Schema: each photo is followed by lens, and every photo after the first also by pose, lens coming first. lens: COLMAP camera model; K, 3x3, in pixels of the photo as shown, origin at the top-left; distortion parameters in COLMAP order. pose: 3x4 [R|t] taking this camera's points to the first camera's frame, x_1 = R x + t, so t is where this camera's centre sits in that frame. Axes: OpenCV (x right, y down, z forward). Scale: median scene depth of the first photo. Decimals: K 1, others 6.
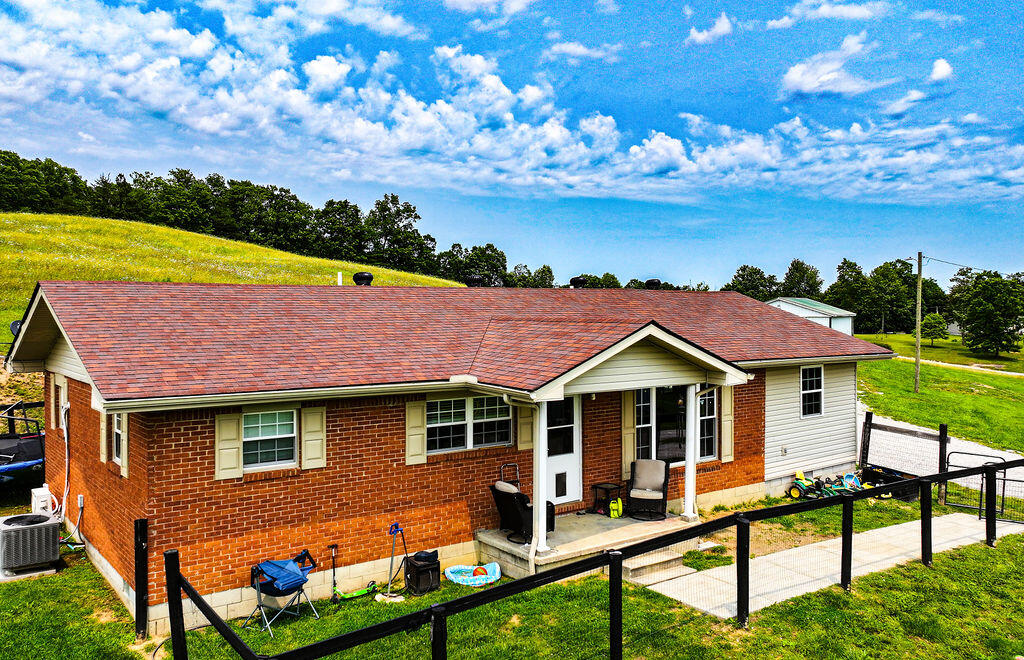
lens RADIAL K [[816.9, 0, 510.9], [0, 816.9, 306.4], [0, 0, 1]] dist [0.005874, -0.005405]
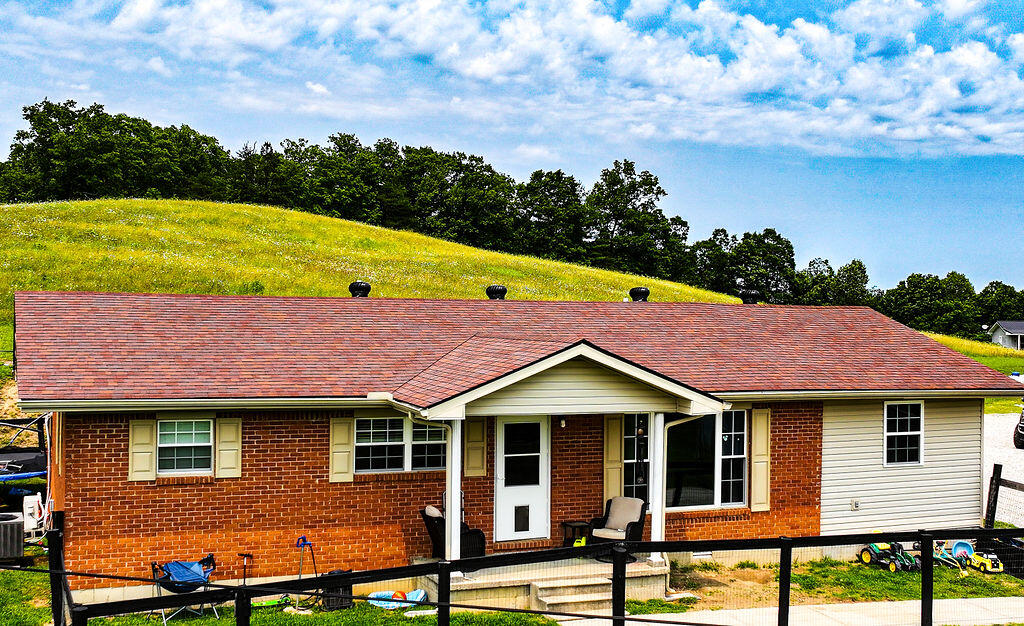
lens RADIAL K [[1162.1, 0, 512.1], [0, 1162.1, 314.5], [0, 0, 1]] dist [0.002822, 0.000000]
pose [[0.970015, 0.012910, -0.242702, 0.358028], [-0.013726, 0.999904, -0.001672, -0.006765], [0.242658, 0.004953, 0.970099, -0.257934]]
